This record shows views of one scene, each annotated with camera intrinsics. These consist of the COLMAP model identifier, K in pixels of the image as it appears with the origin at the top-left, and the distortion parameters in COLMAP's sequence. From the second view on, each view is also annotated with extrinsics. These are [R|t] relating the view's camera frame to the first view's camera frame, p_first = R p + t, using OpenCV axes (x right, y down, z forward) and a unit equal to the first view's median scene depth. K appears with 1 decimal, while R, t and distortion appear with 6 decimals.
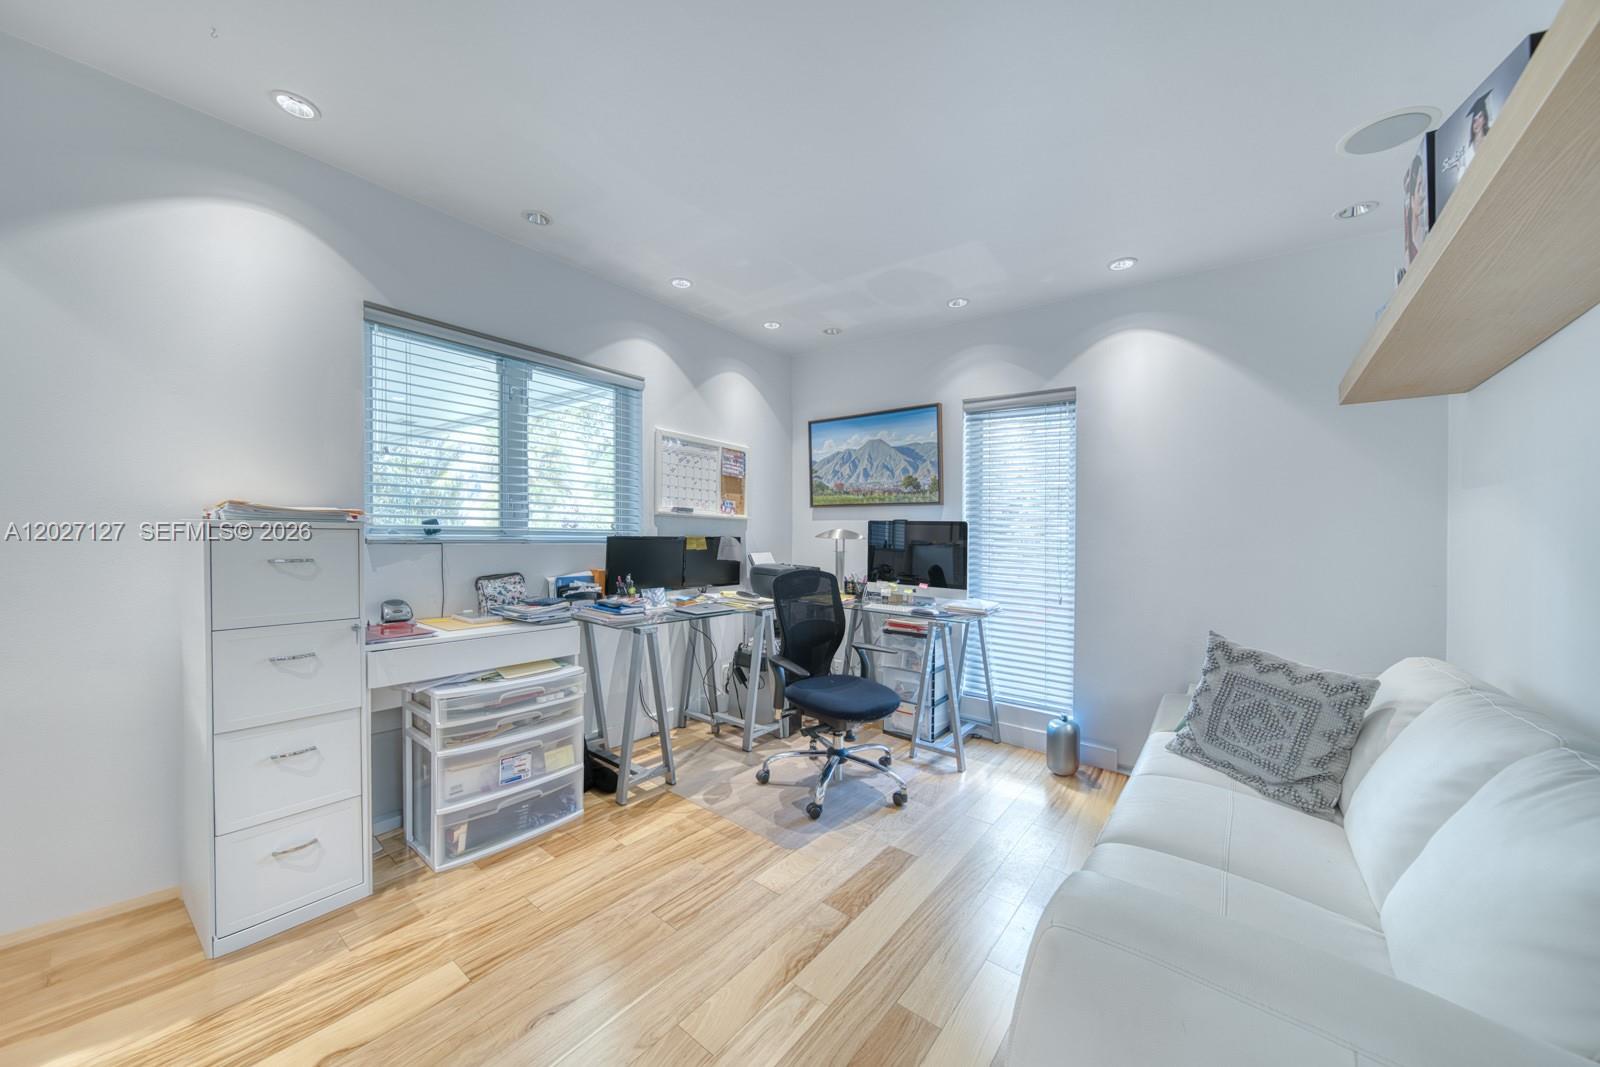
lens RADIAL K [[601.1, 0, 815.7], [0, 601.1, 530.5], [0, 0, 1]] dist [-0.001074, -0.000145]
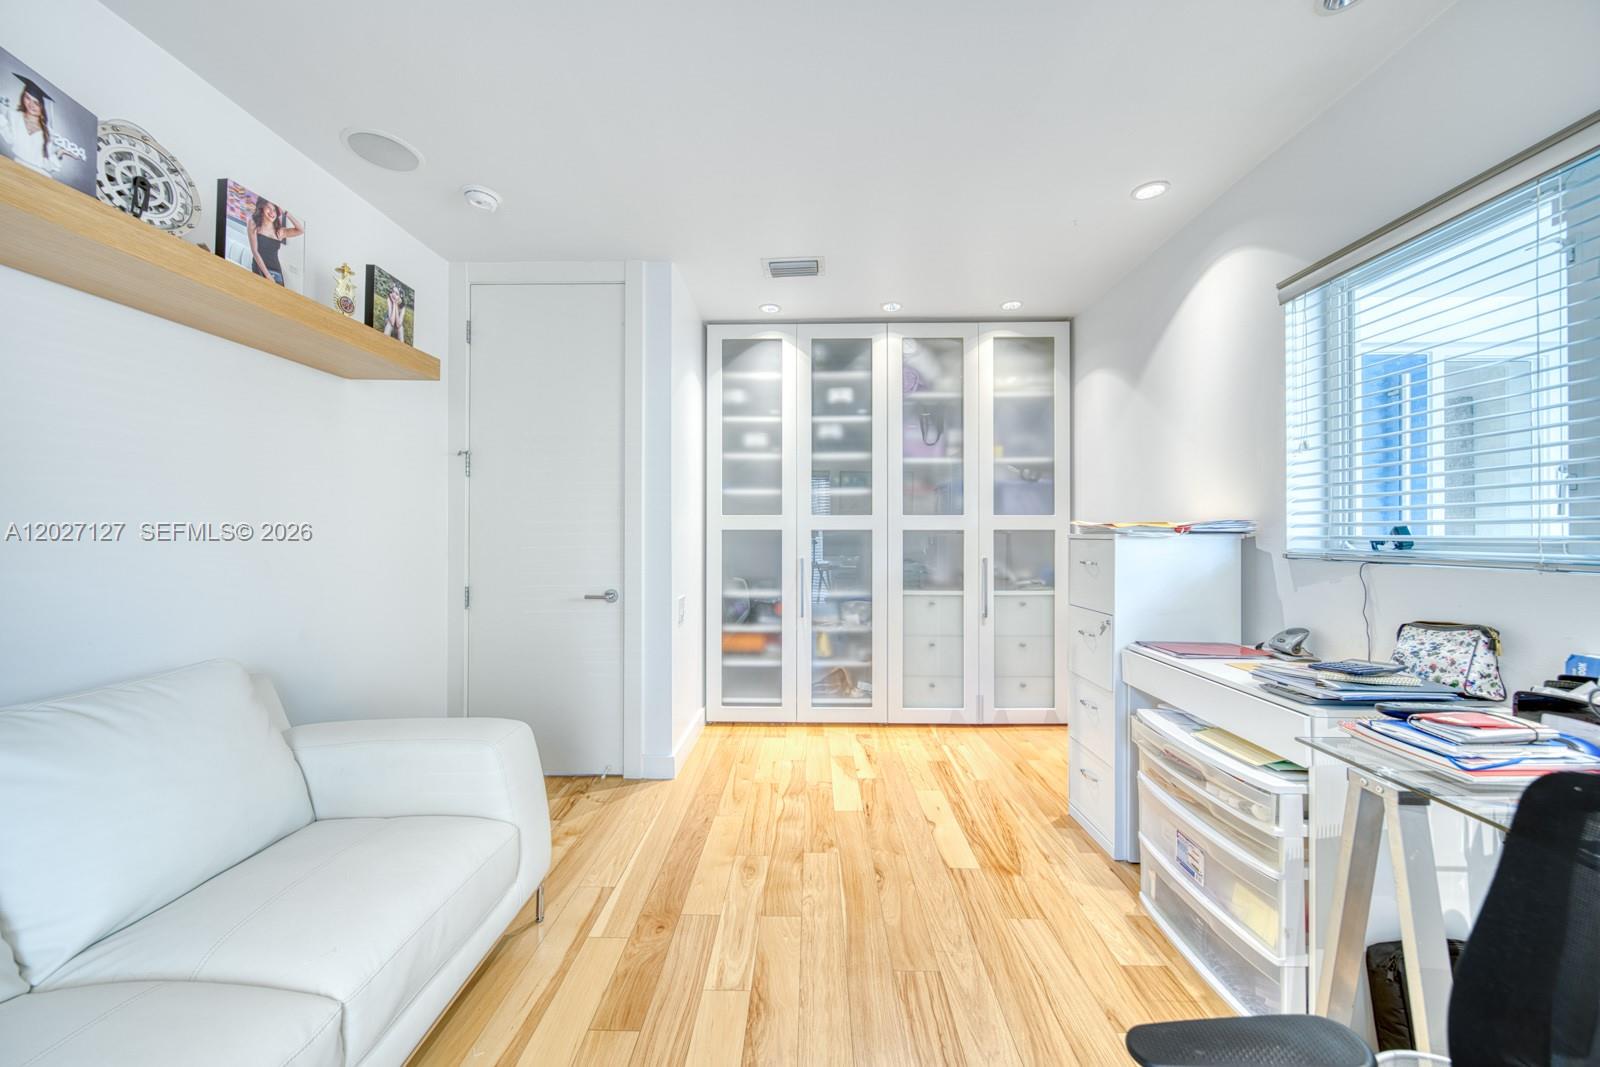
lens RADIAL K [[601.1, 0, 815.7], [0, 601.1, 530.5], [0, 0, 1]] dist [-0.001074, -0.000145]
pose [[-0.818113, -0.011581, -0.574941, 0.347331], [-0.013978, 0.999902, -0.000251, -0.006234], [0.574888, 0.007831, -0.818195, 1.445480]]
